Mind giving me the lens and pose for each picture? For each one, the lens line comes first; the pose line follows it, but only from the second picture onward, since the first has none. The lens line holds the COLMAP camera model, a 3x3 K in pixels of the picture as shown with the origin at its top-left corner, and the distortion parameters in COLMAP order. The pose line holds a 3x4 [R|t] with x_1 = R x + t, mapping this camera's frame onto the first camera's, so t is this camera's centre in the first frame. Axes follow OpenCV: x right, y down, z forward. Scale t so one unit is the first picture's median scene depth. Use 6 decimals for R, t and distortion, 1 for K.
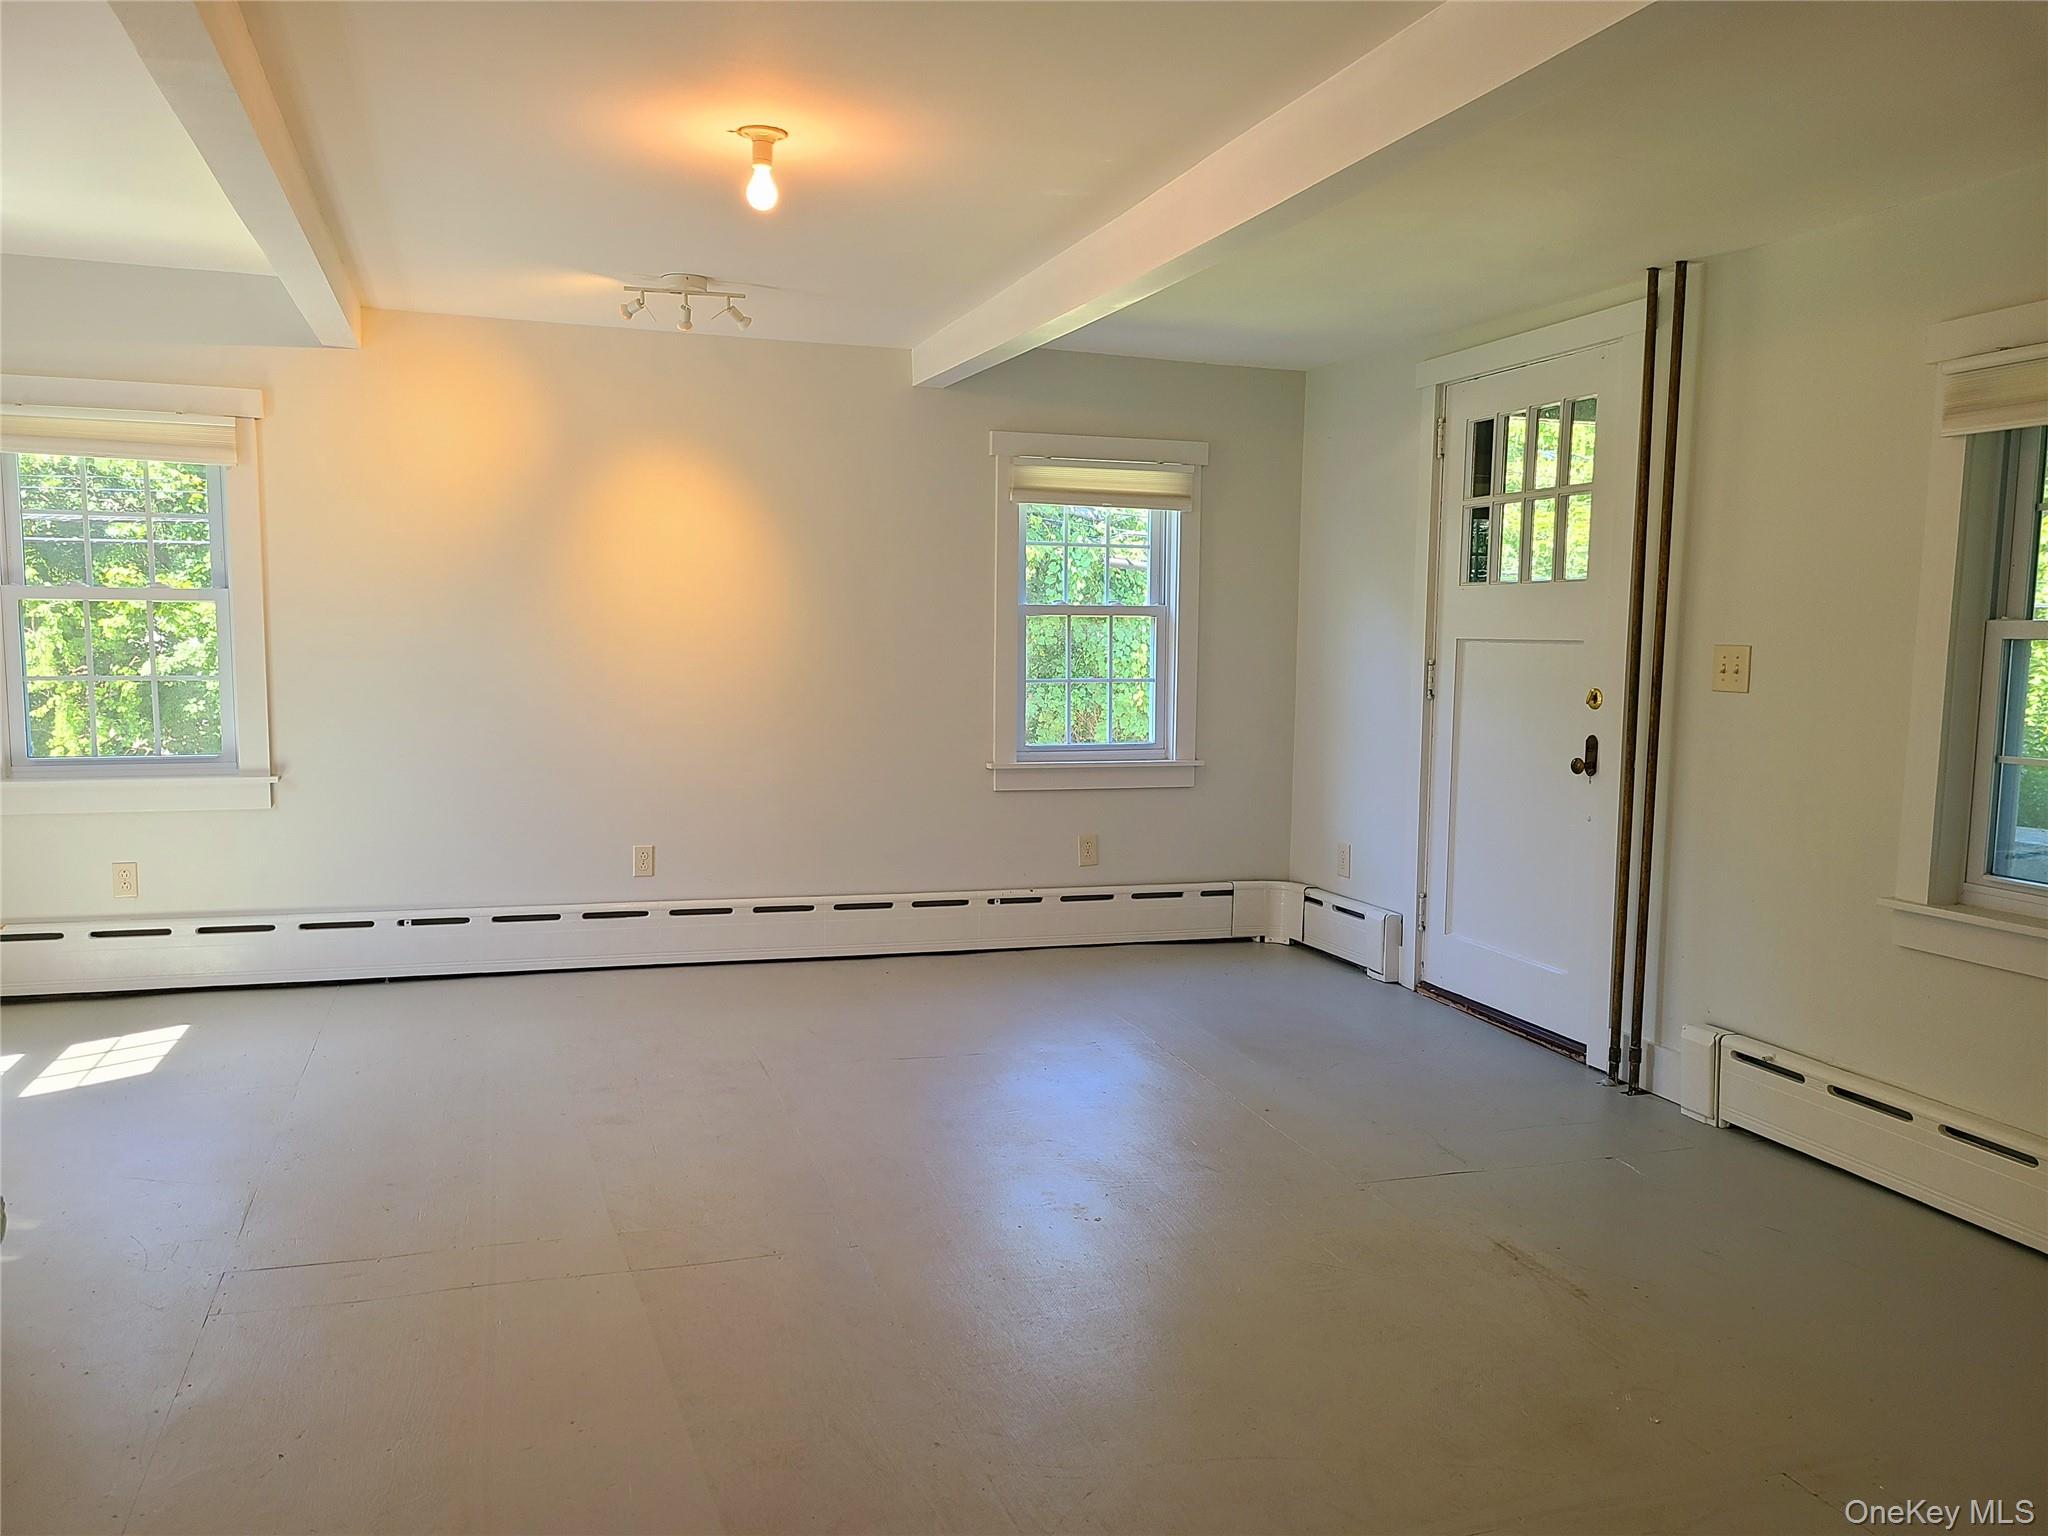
lens RADIAL K [[1535.5, 0, 1025.7], [0, 1535.5, 790.0], [0, 0, 1]] dist [0.055289, -0.041190]
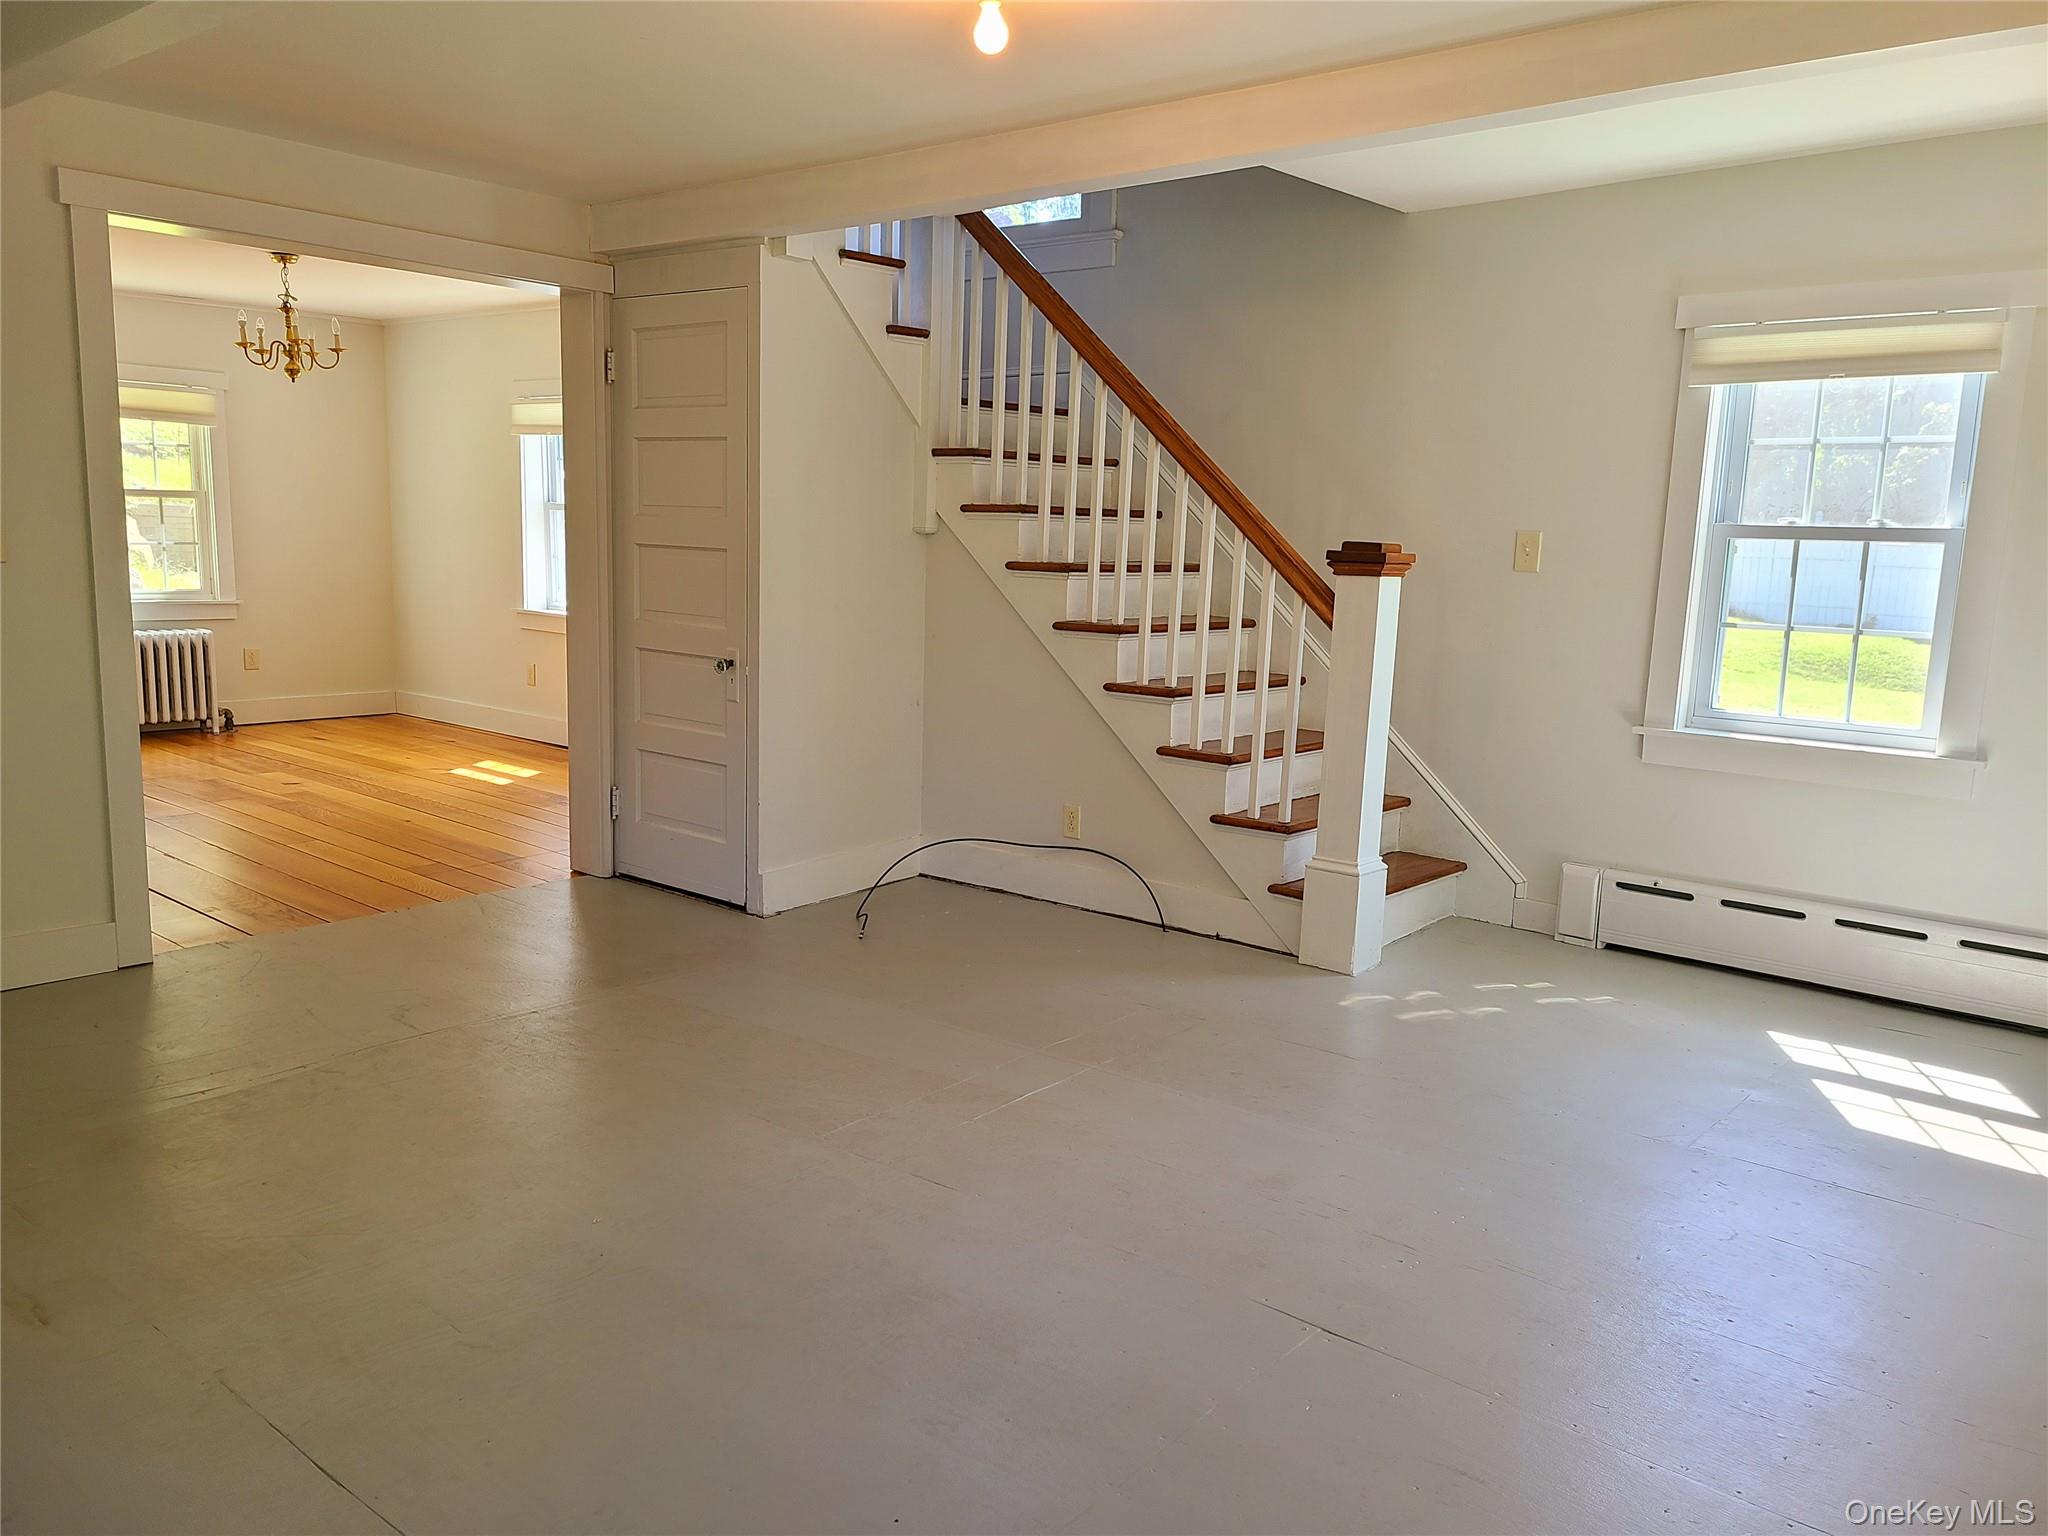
lens RADIAL K [[1535.5, 0, 1025.5], [0, 1535.5, 769.2], [0, 0, 1]] dist [0.055289, -0.041190]
pose [[-0.866529, 0.038309, -0.497654, 0.167437], [-0.093517, 0.966933, 0.237267, -0.126598], [0.490287, 0.252138, -0.834293, 1.205672]]
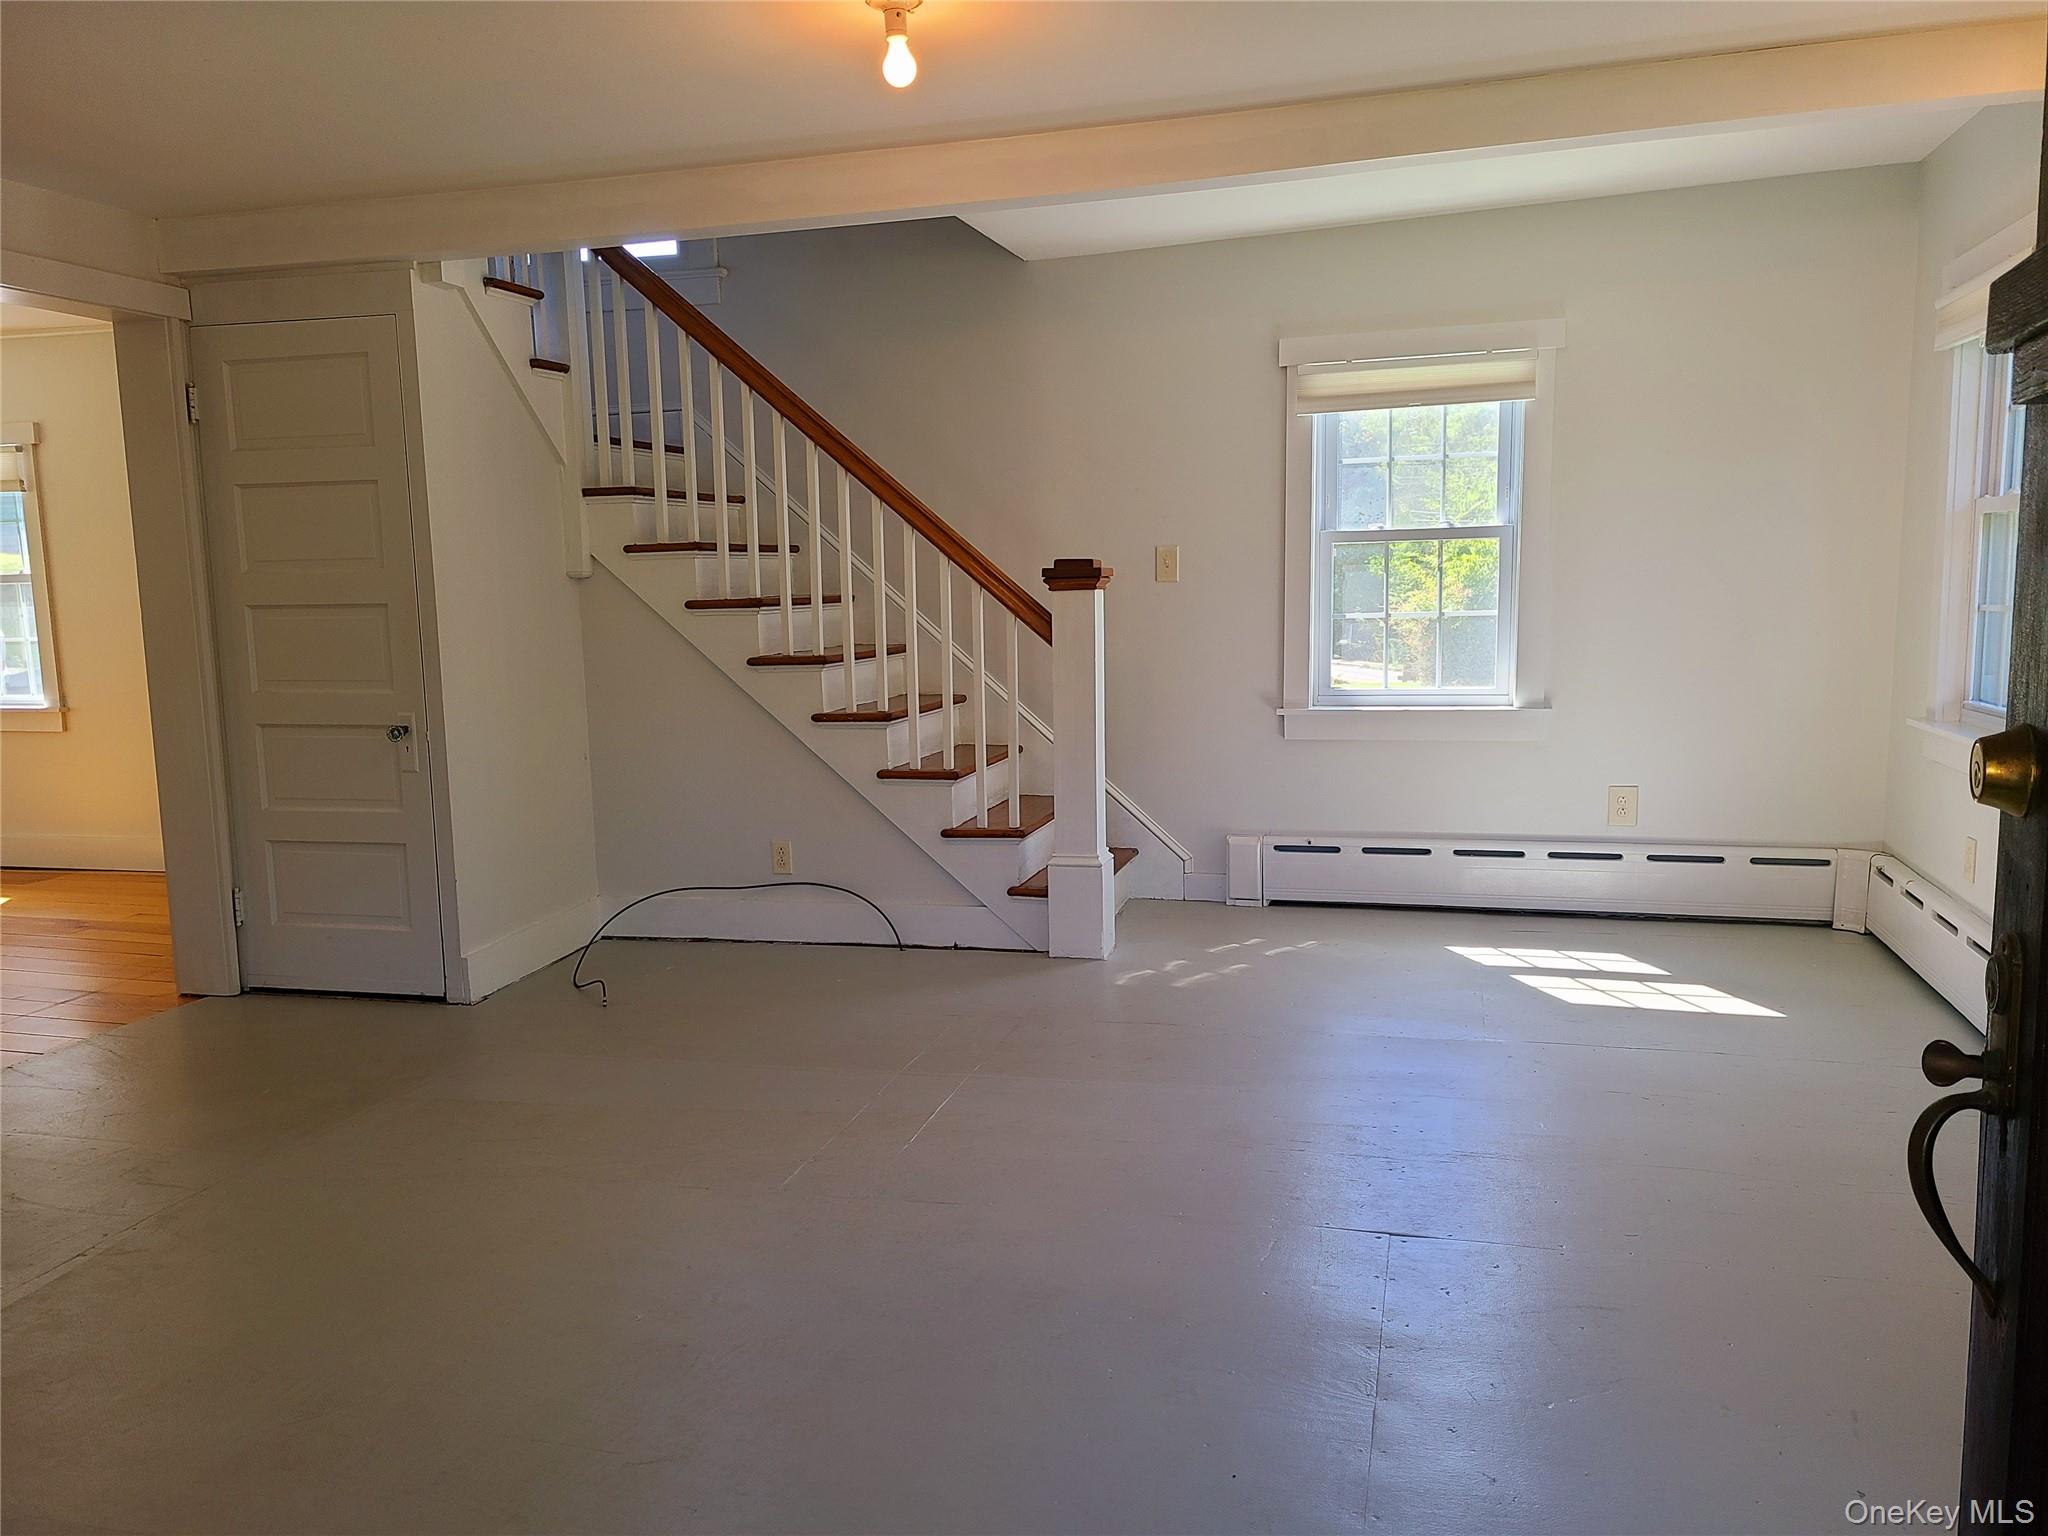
lens RADIAL K [[1535.5, 0, 1005.0], [0, 1535.5, 777.2], [0, 0, 1]] dist [0.055289, -0.041190]
pose [[-0.583769, 0.105214, -0.805074, 0.362046], [-0.068033, 0.981742, 0.177634, -0.094862], [0.809064, 0.158469, -0.565953, 1.058986]]
